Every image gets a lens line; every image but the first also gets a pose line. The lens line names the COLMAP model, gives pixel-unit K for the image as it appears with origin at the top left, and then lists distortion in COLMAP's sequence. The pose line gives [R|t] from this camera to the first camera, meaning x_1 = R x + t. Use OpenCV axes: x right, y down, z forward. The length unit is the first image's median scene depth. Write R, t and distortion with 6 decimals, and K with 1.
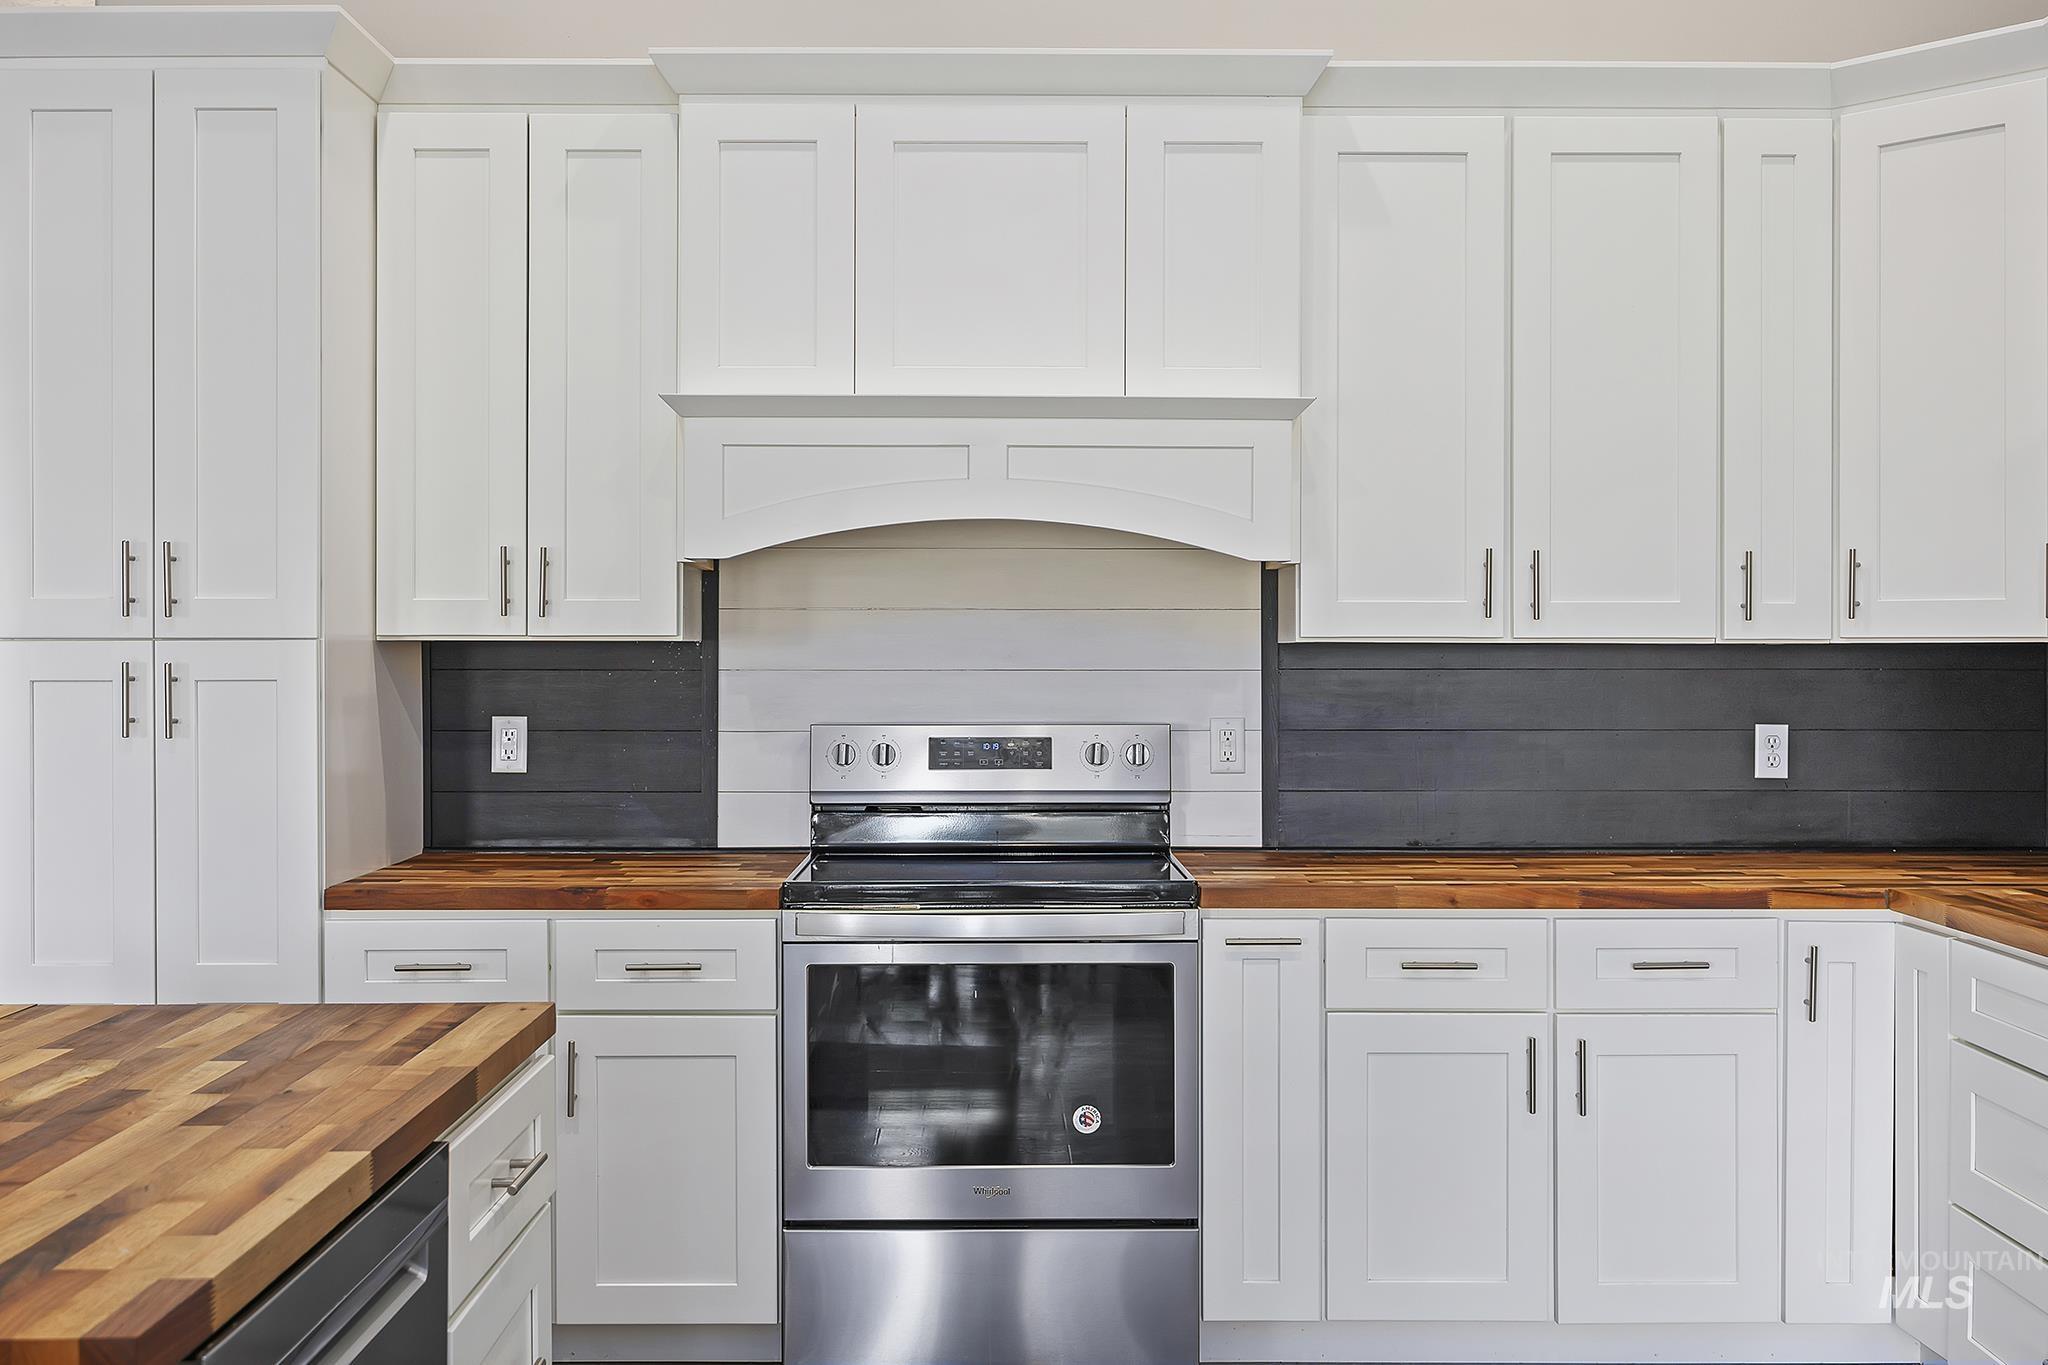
lens RADIAL K [[2011.5, 0, 1028.7], [0, 2011.5, 645.3], [0, 0, 1]] dist [-0.012104, 0.000000]
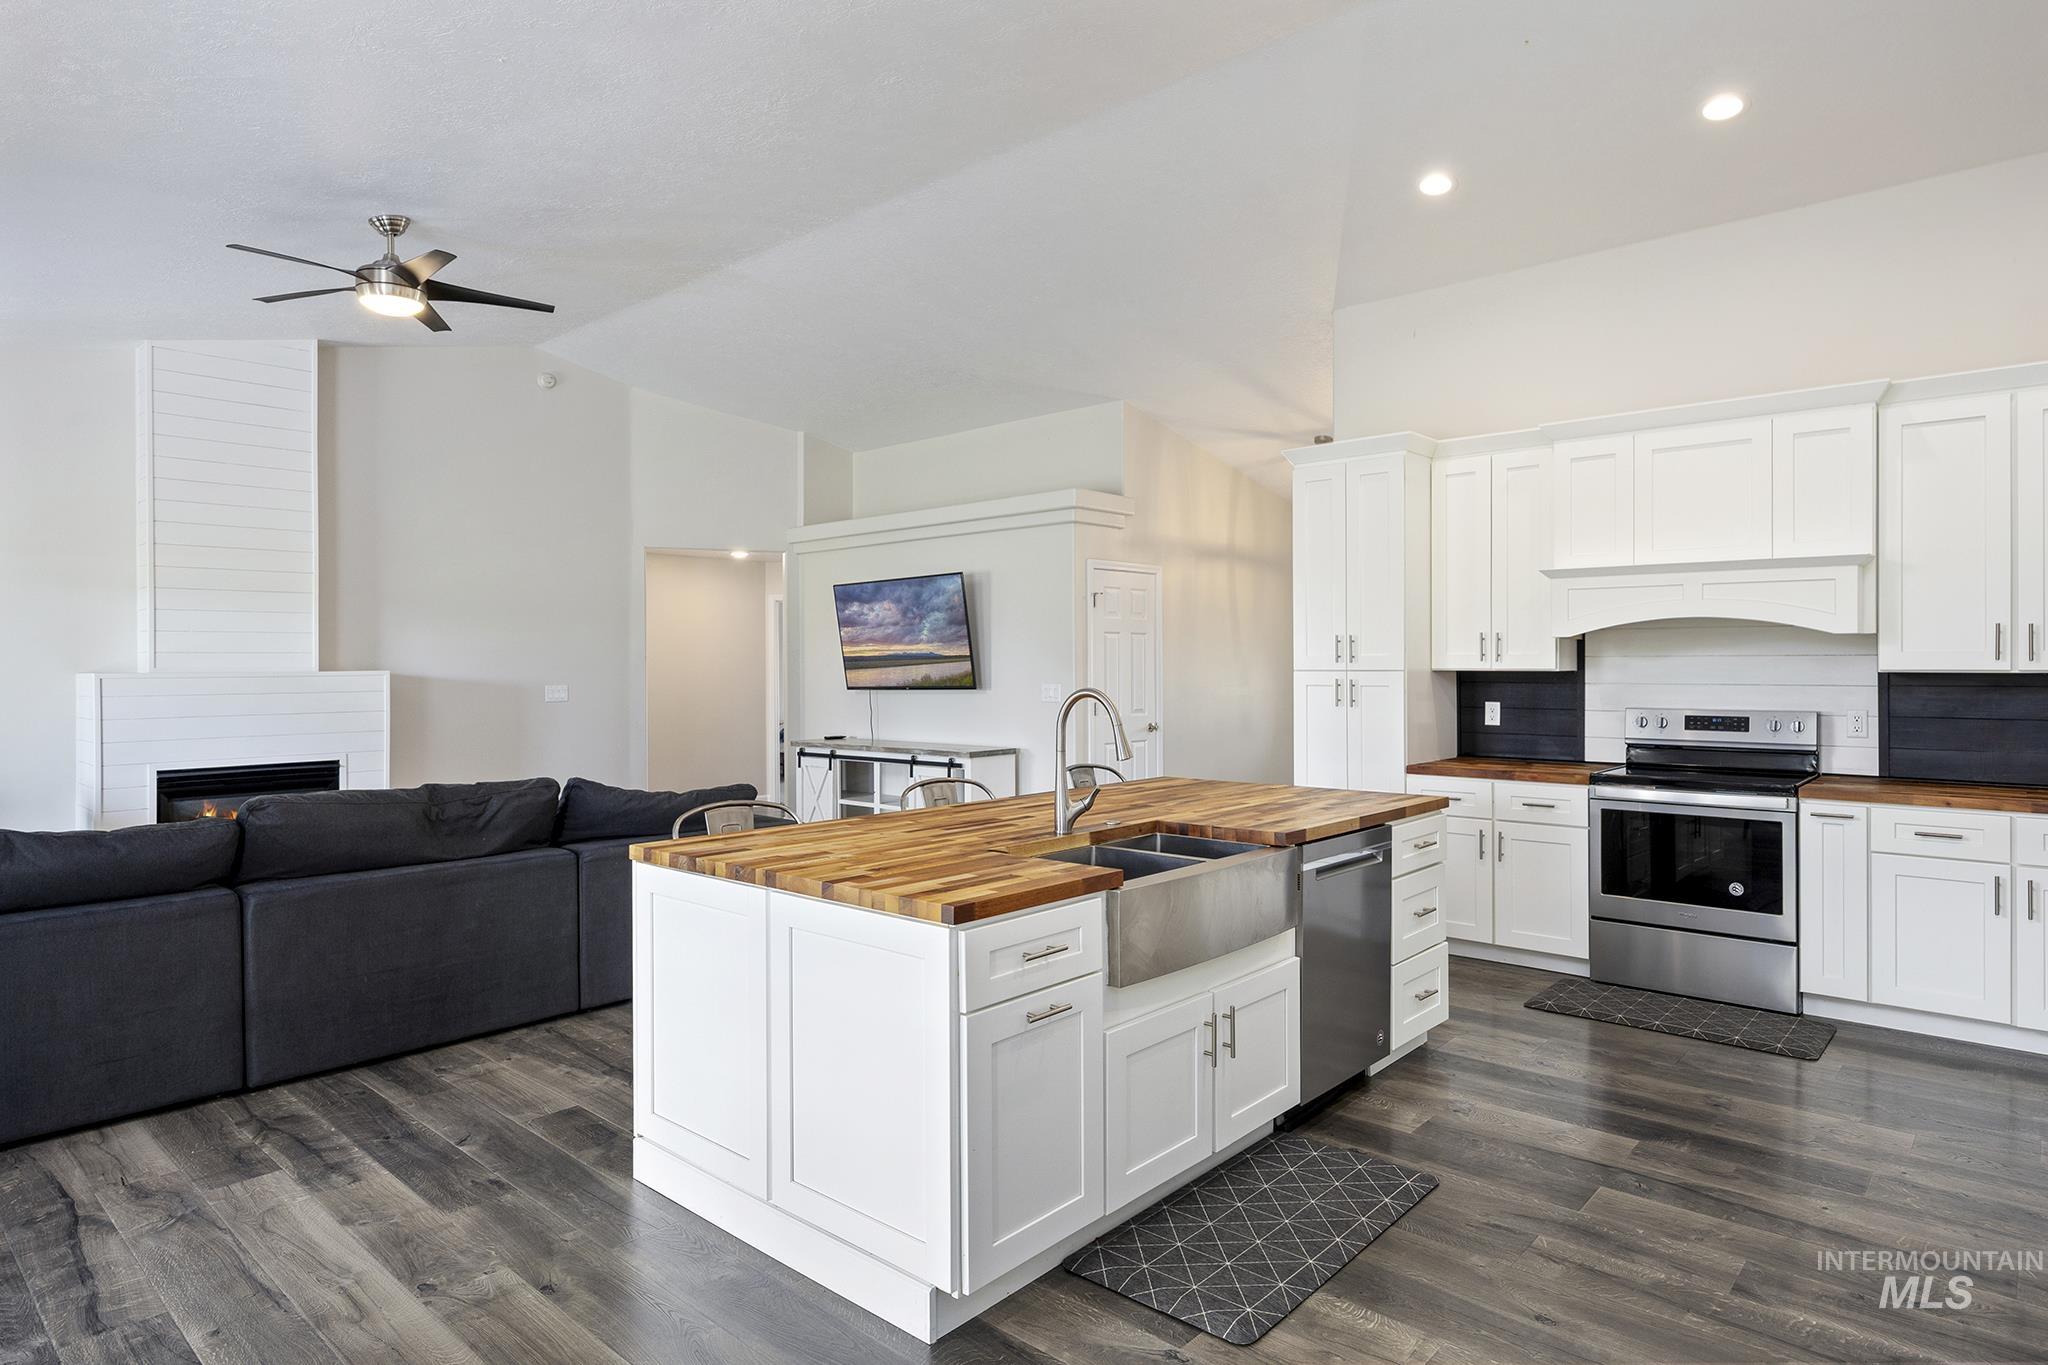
lens RADIAL K [[1152.9, 0, 1048.2], [0, 1152.9, 658.3], [0, 0, 1]] dist [-0.002014, -0.000377]
pose [[0.744024, -0.006037, -0.668126, 0.286035], [0.003574, 0.999981, -0.005056, -0.012393], [0.668143, 0.001374, 0.744031, -0.406434]]
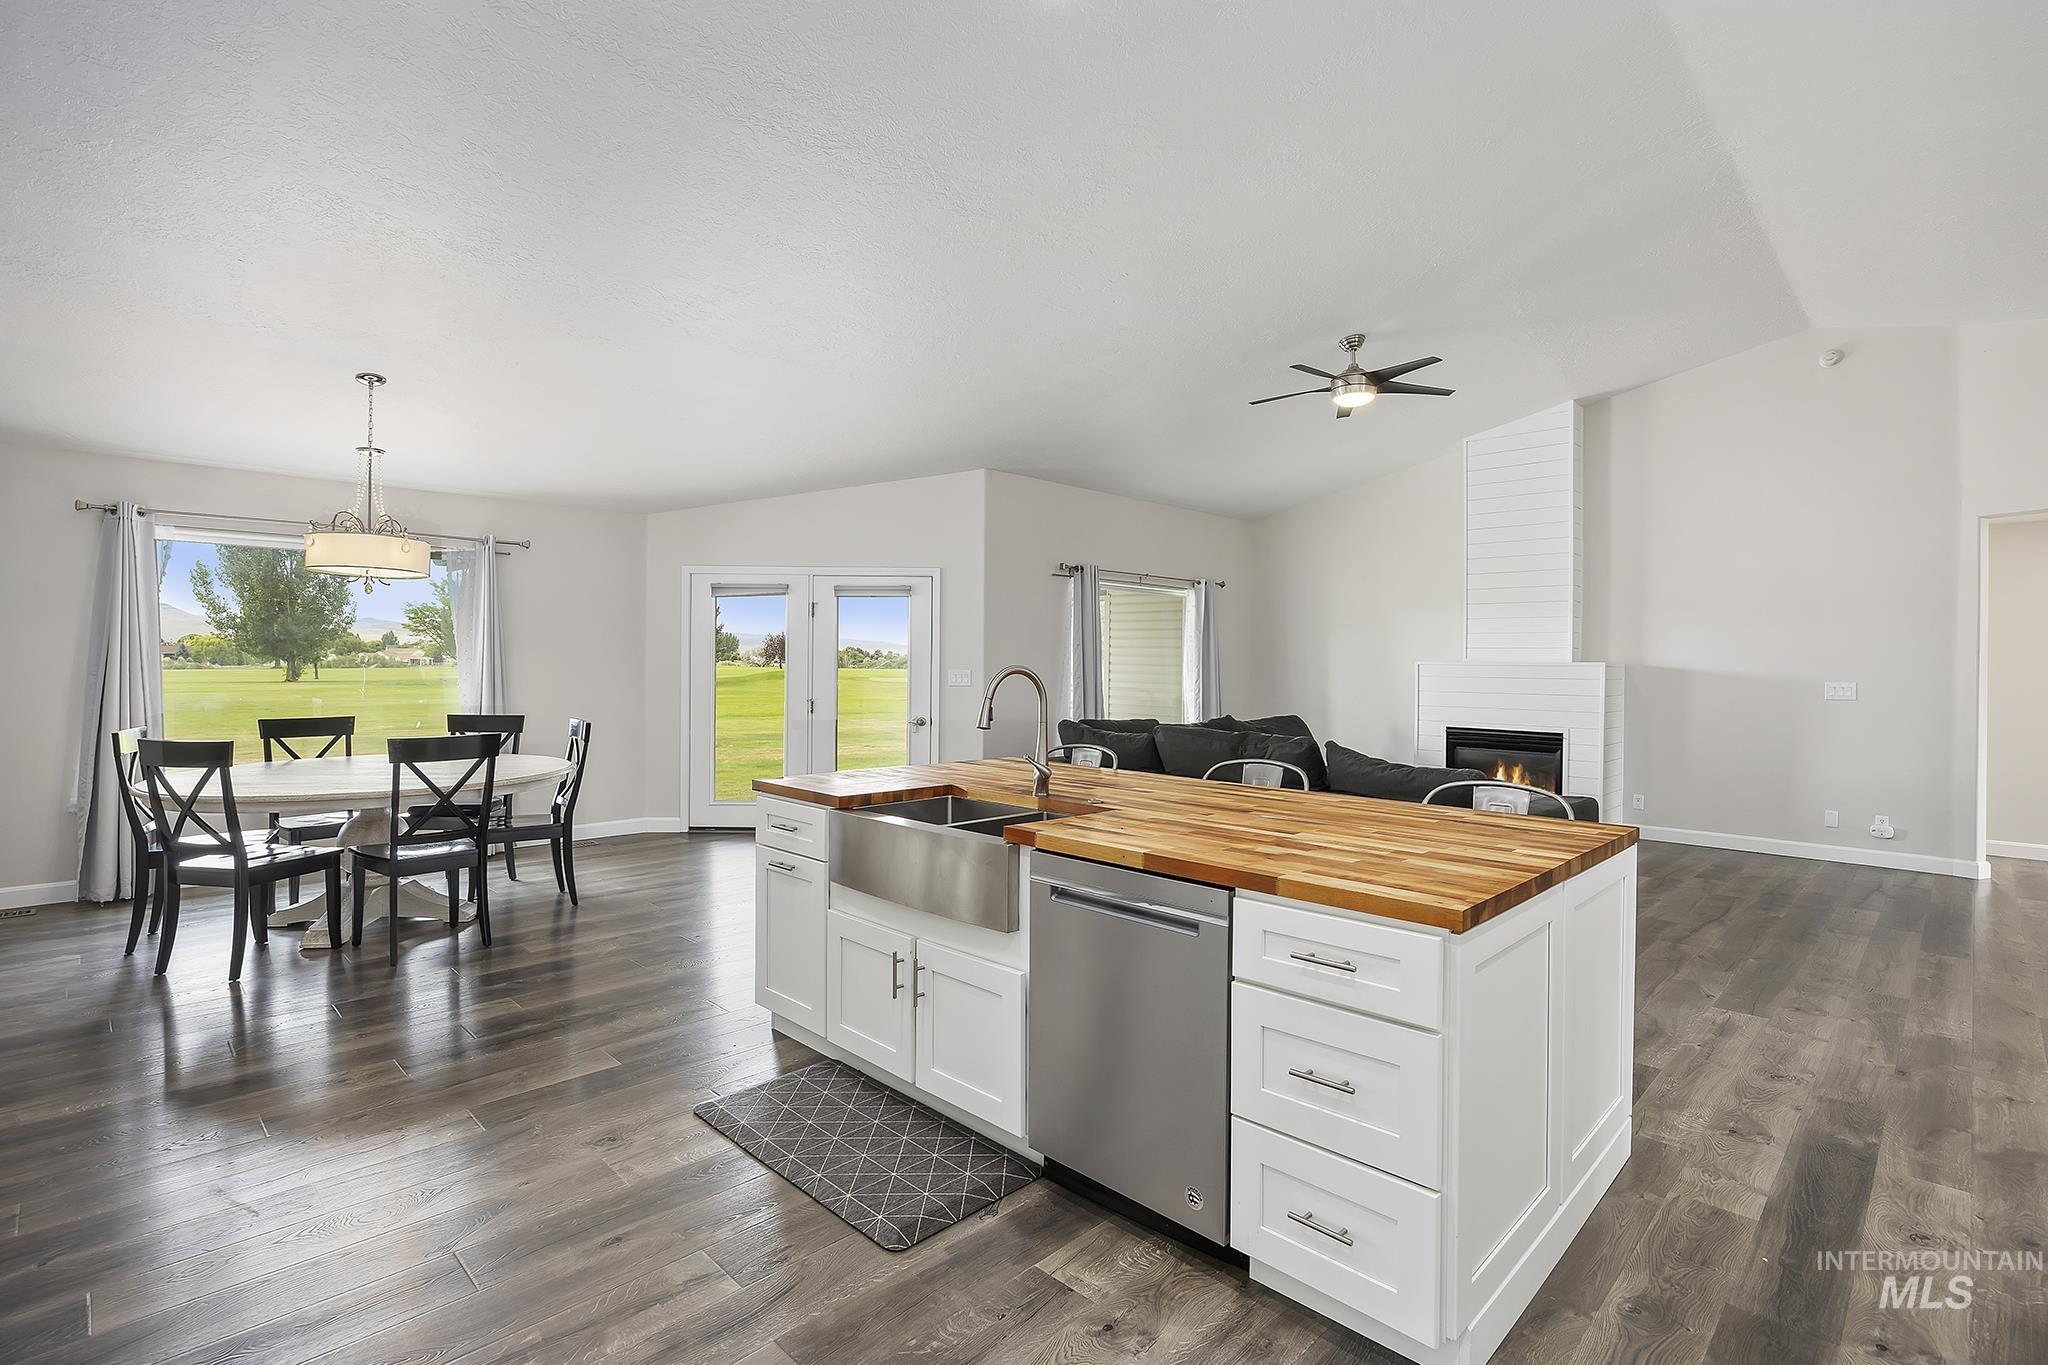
lens RADIAL K [[963.9, 0, 1060.9], [0, 963.9, 657.5], [0, 0, 1]] dist [-0.020097, 0.001817]
pose [[-0.699498, -0.009240, -0.714575, 0.285009], [-0.010580, 0.999941, -0.002573, 0.000704], [0.714556, 0.005761, -0.699554, 0.794357]]
